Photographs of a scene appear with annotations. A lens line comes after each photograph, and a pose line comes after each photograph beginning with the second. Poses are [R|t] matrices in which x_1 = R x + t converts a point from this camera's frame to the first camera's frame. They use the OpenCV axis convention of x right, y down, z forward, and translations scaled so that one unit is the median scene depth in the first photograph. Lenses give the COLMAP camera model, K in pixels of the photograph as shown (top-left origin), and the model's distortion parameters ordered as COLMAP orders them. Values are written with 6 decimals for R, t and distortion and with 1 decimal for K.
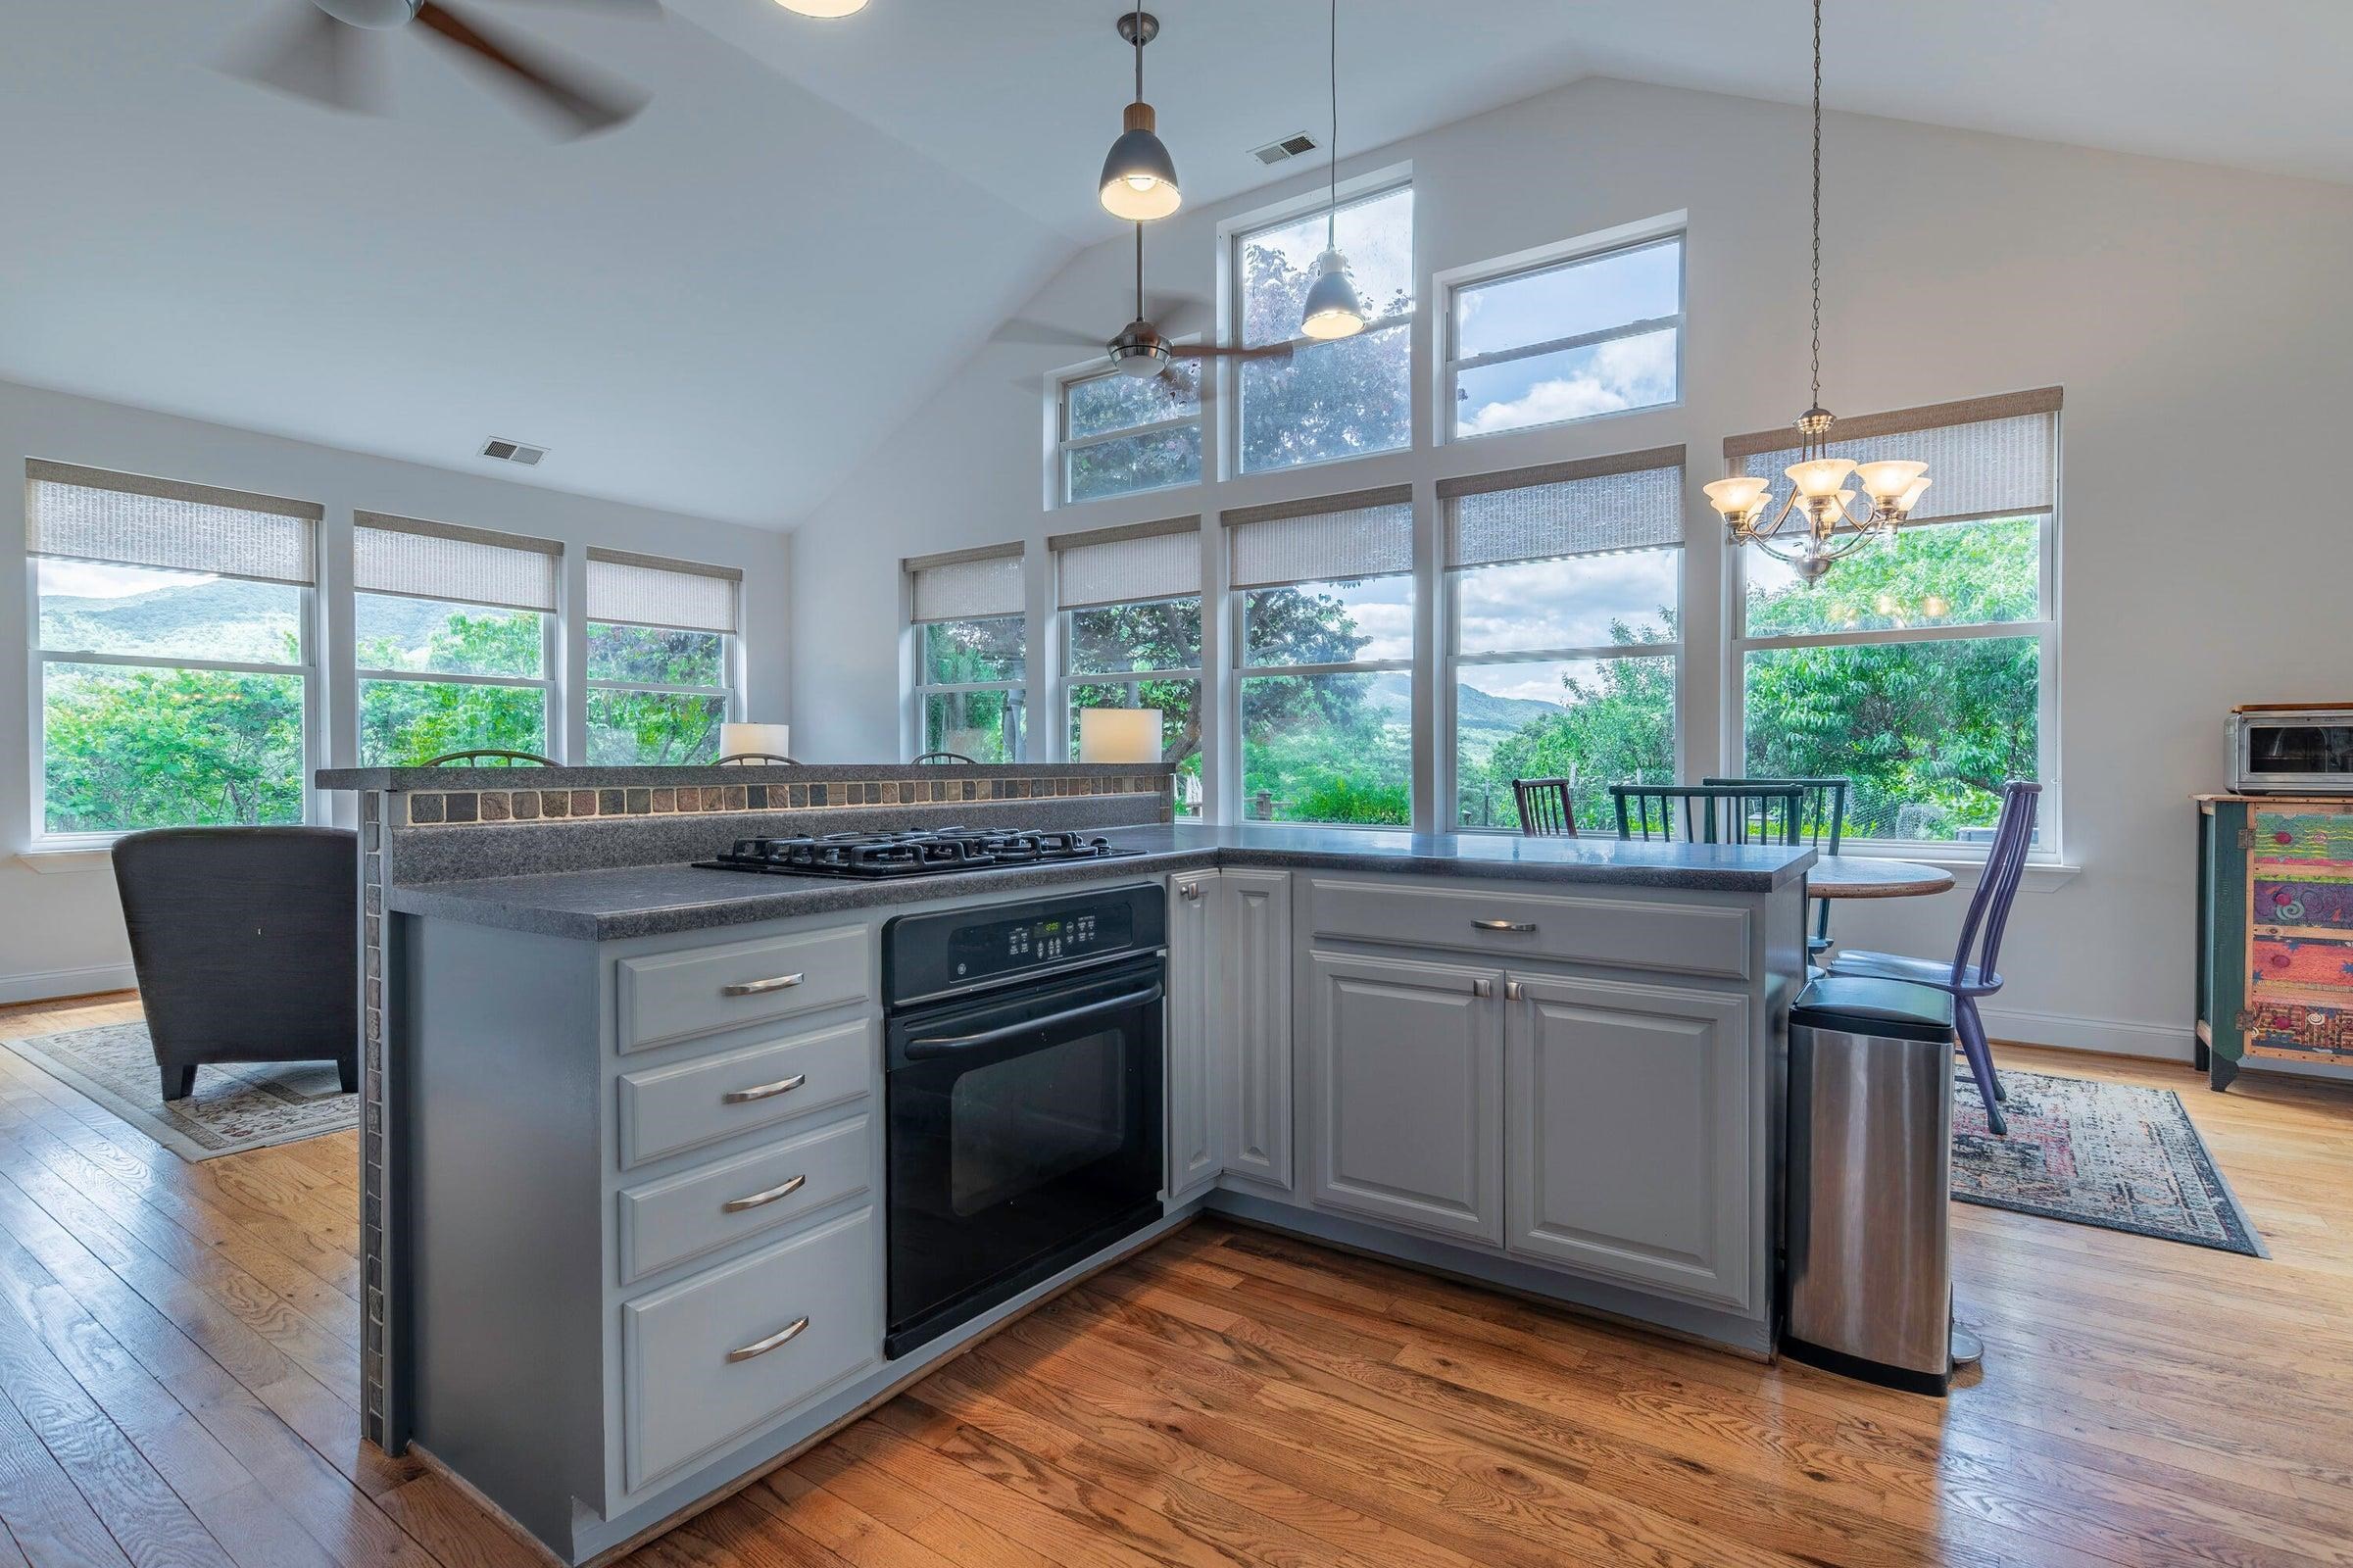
lens RADIAL K [[1134.1, 0, 1184.3], [0, 1134.1, 780.3], [0, 0, 1]] dist [0.012411, 0.000384]
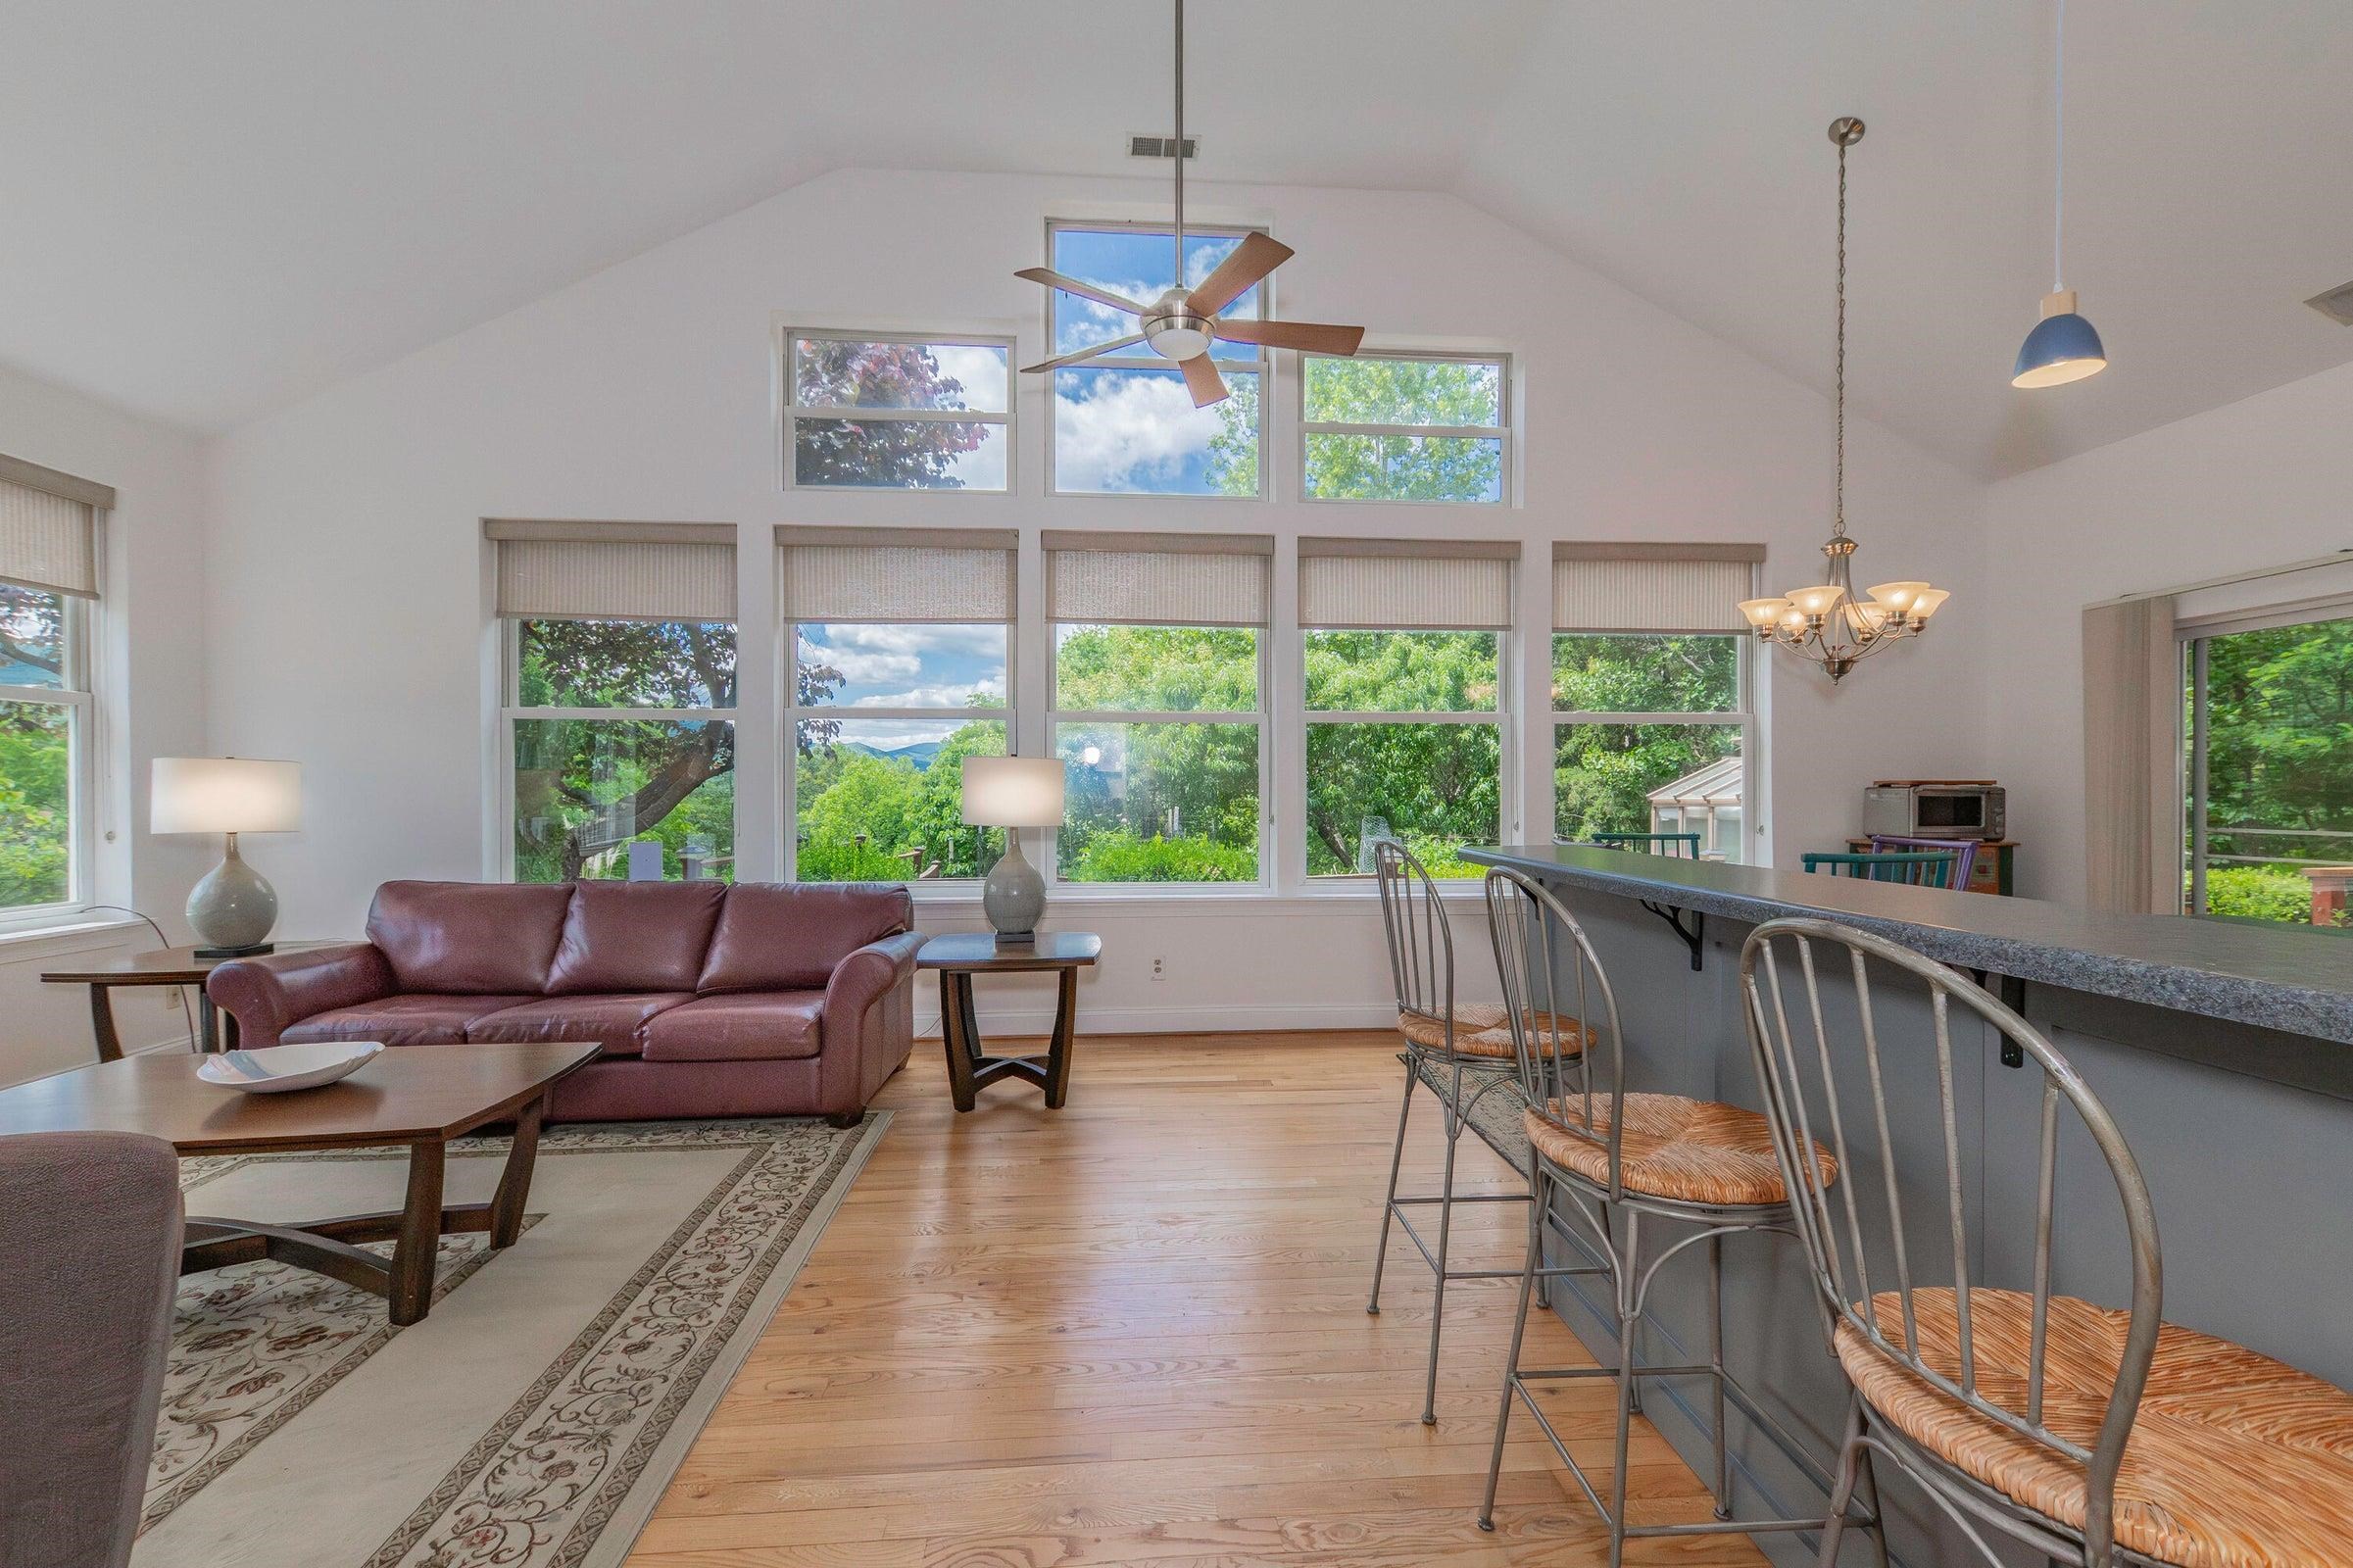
lens RADIAL K [[1016.7, 0, 1182.5], [0, 1016.7, 799.8], [0, 0, 1]] dist [-0.000919, 0.001301]
pose [[0.783595, -0.004365, 0.621257, -0.643909], [0.007844, 0.999965, -0.002868, -0.044925], [-0.621223, 0.007120, 0.783602, 0.559732]]
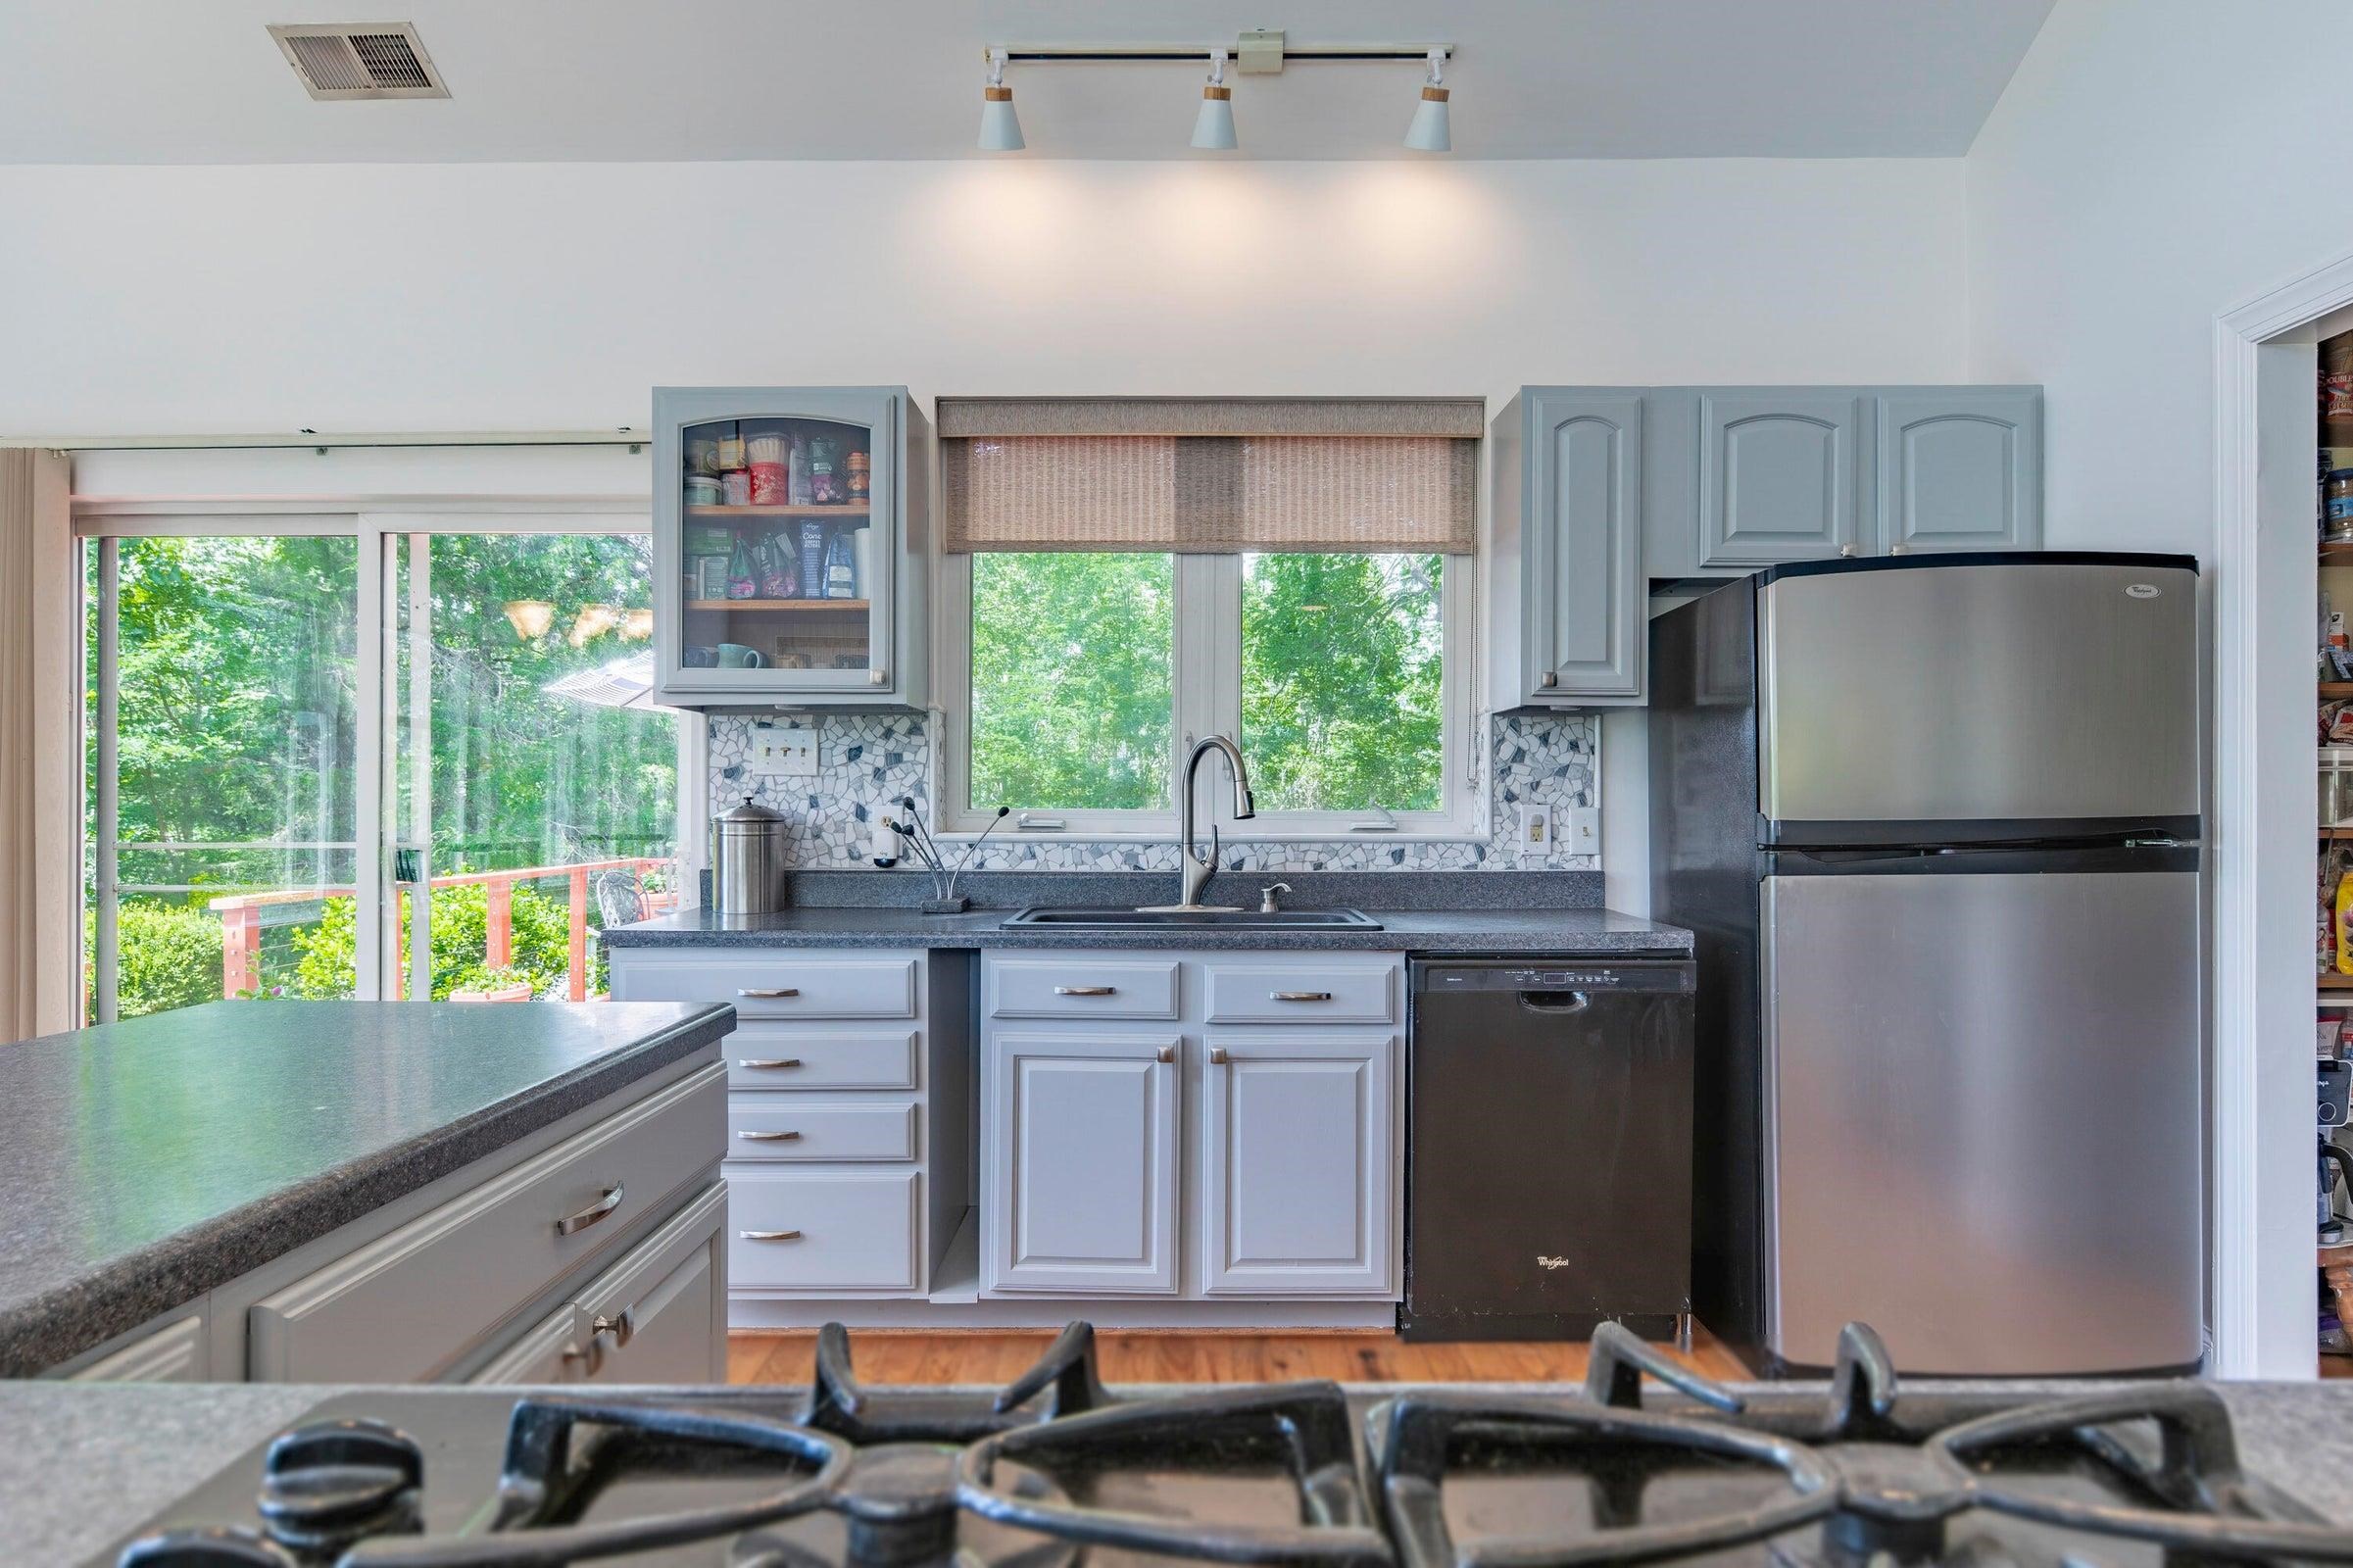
lens RADIAL K [[1348.9, 0, 1181.7], [0, 1348.9, 798.7], [0, 0, 1]] dist [0.002583, -0.000565]
pose [[-0.552448, 0.010046, 0.833487, -0.196525], [0.012603, 0.999914, -0.003698, -0.024677], [-0.833452, 0.008461, -0.552527, 0.648996]]
